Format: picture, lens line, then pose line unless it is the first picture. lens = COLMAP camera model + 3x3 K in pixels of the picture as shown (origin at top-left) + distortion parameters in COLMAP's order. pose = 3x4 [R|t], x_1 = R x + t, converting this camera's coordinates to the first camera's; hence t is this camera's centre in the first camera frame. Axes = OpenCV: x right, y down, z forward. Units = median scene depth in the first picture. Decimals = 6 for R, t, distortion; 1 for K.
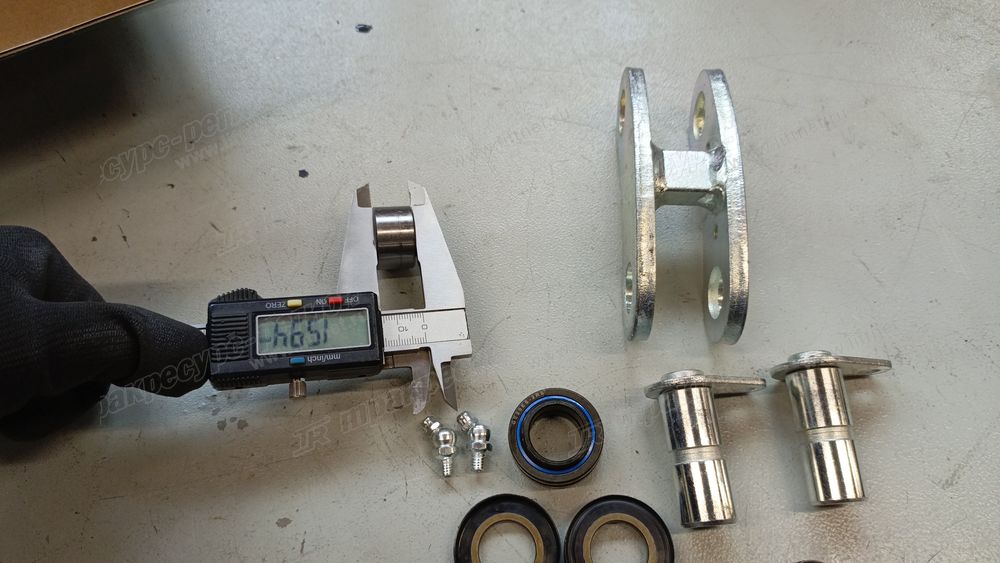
lens RADIAL K [[751.8, 0, 506.0], [0, 751.8, 273.7], [0, 0, 1]] dist [0.032001, -0.097085]
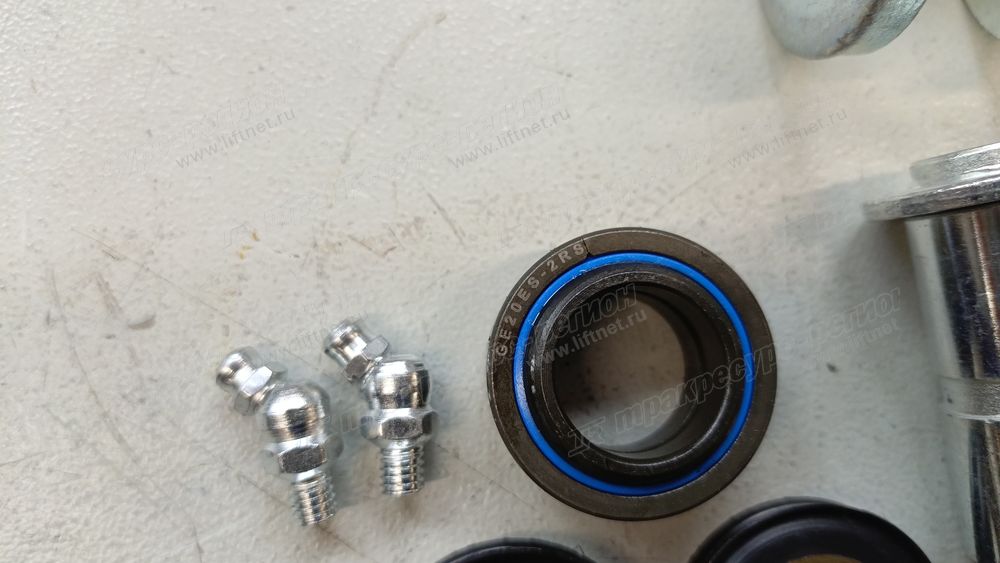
lens RADIAL K [[751.8, 0, 500.2], [0, 751.8, 281.9], [0, 0, 1]] dist [0.032001, -0.097085]
pose [[0.988691, -0.113966, 0.097479, -0.017546], [0.072781, 0.932956, 0.352557, 0.056947], [-0.131123, -0.341475, 0.930699, 0.702751]]
